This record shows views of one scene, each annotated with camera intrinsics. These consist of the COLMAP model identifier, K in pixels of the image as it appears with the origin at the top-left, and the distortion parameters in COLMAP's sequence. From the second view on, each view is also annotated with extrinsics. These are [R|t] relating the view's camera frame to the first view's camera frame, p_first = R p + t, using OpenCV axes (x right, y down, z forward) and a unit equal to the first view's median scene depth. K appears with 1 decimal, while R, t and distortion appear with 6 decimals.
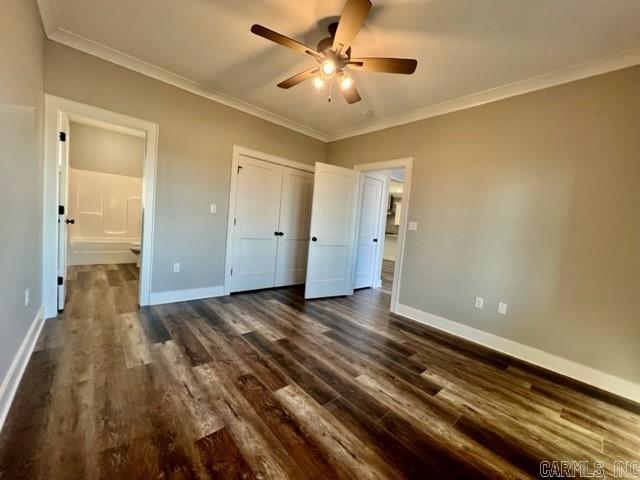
lens RADIAL K [[256.8, 0, 319.4], [0, 256.8, 238.0], [0, 0, 1]] dist [-0.002578, 0.000258]
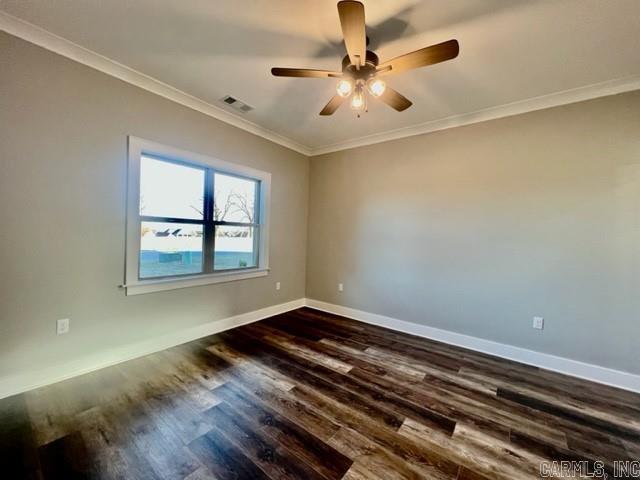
lens RADIAL K [[256.8, 0, 319.4], [0, 256.8, 238.0], [0, 0, 1]] dist [-0.002578, 0.000258]
pose [[-0.975037, -0.117505, -0.188404, 0.307285], [-0.130382, 0.989799, 0.057435, -0.140651], [0.179733, 0.080566, -0.980411, 1.965137]]
